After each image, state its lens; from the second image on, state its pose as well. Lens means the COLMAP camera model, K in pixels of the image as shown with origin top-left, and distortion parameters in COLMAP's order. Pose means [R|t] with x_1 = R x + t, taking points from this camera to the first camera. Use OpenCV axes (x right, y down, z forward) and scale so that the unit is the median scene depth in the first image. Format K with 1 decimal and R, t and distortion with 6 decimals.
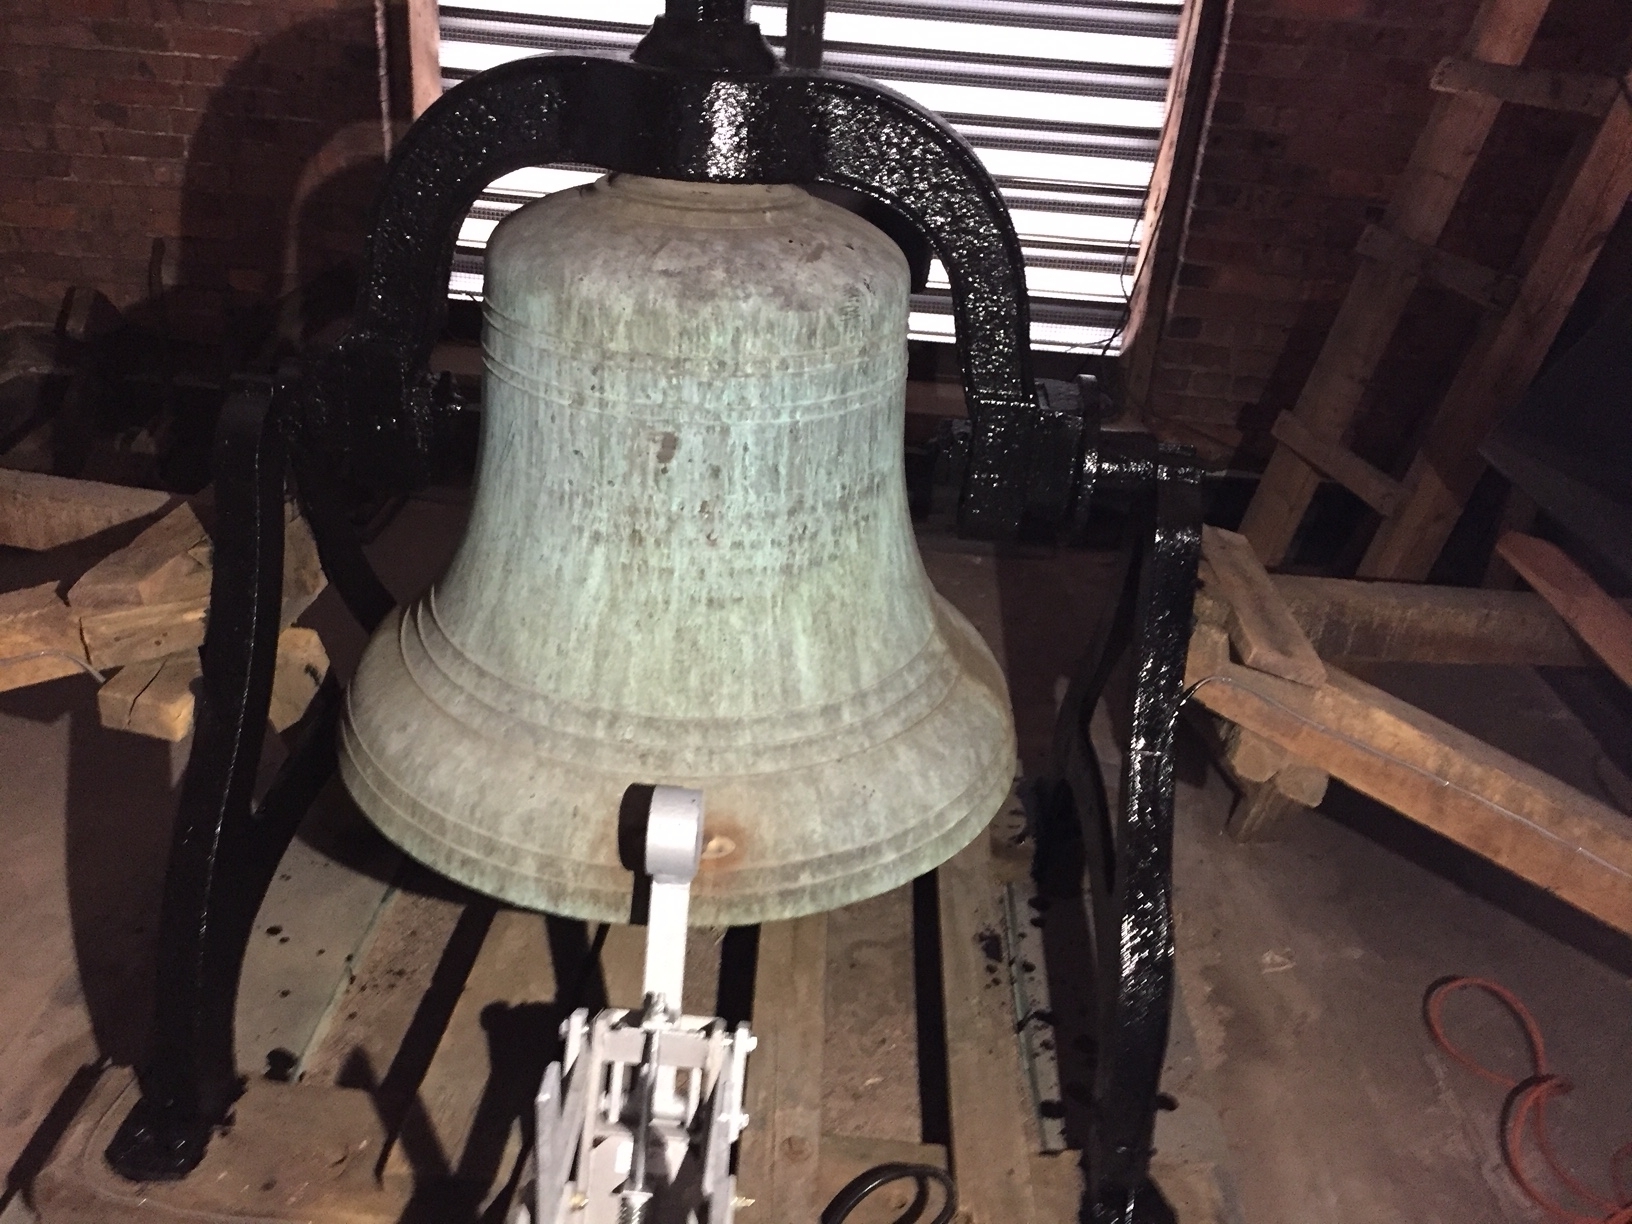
lens RADIAL K [[1420.7, 0, 816.0], [0, 1420.7, 612.0], [0, 0, 1]] dist [0.079019, -0.105834]
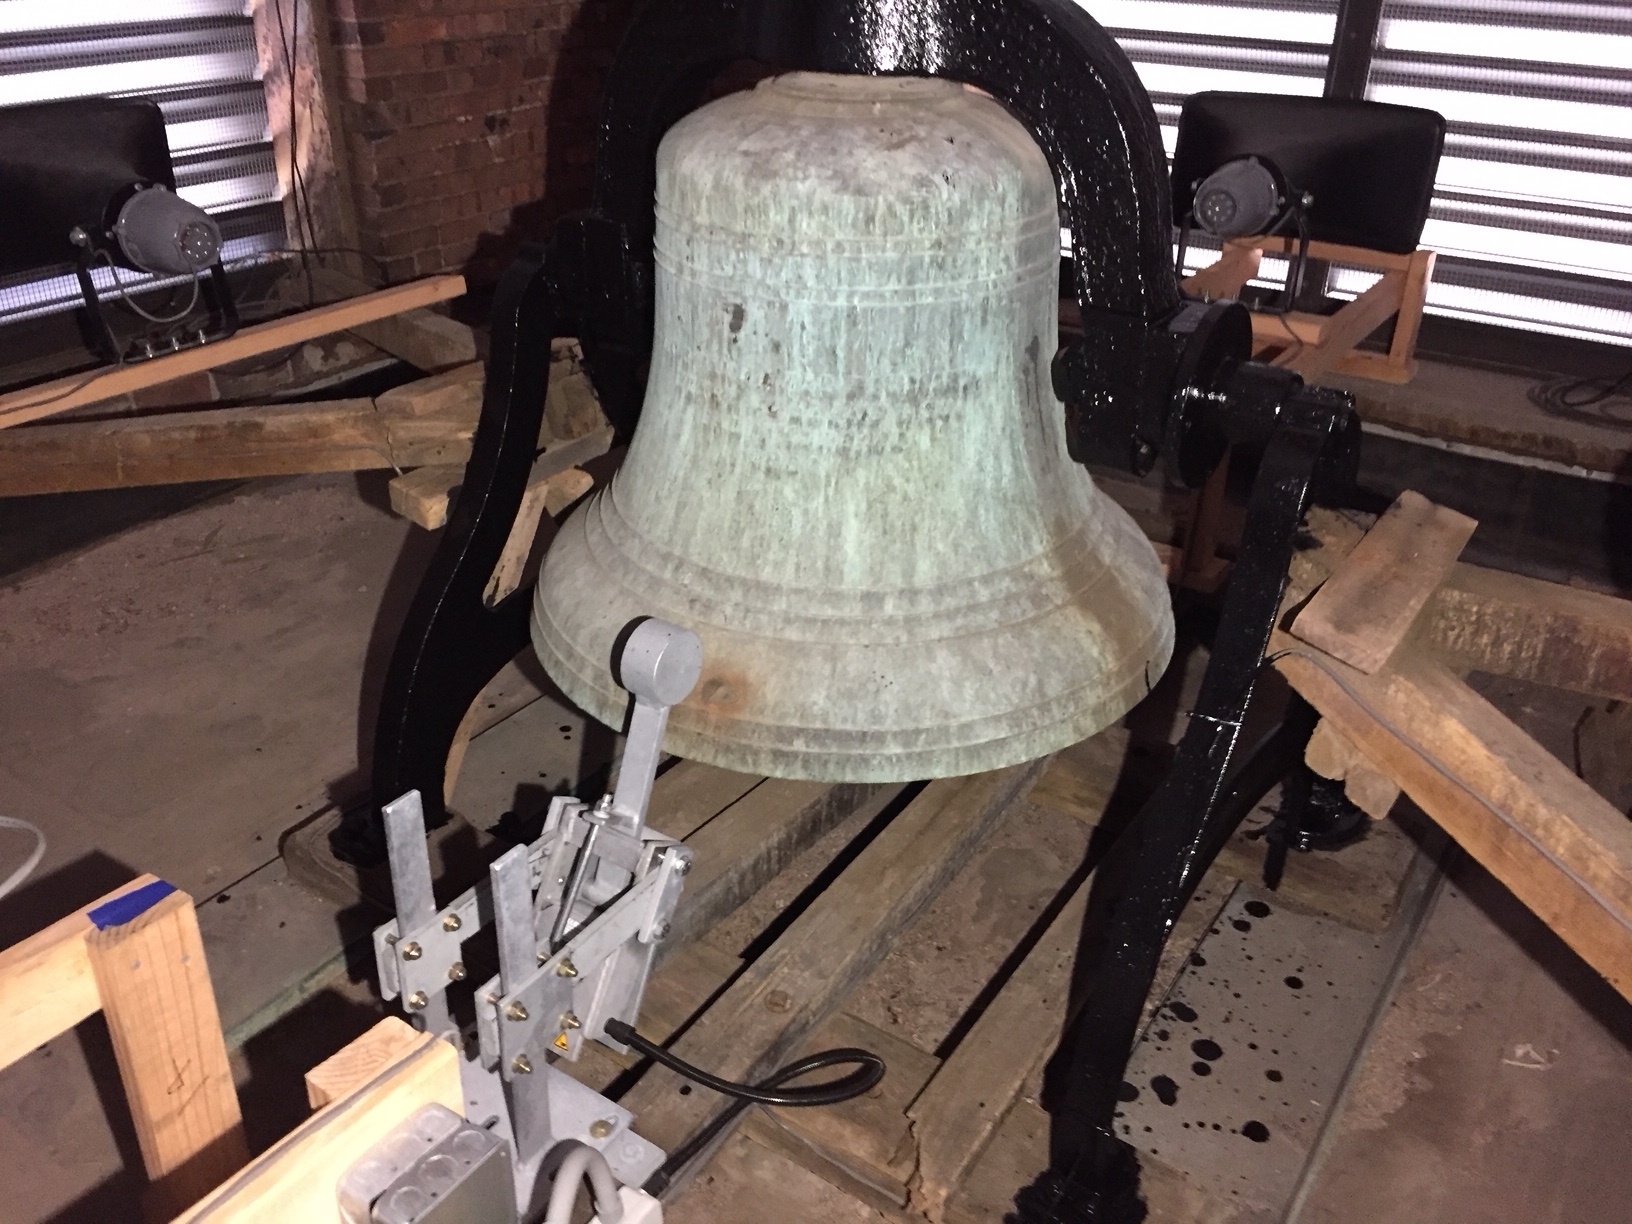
lens RADIAL K [[1420.7, 0, 816.0], [0, 1420.7, 612.0], [0, 0, 1]] dist [0.079019, -0.105834]
pose [[0.853787, 0.188003, -0.485492, 0.493821], [-0.184660, 0.981249, 0.055236, 0.031220], [0.486773, 0.042491, 0.872495, 0.089179]]
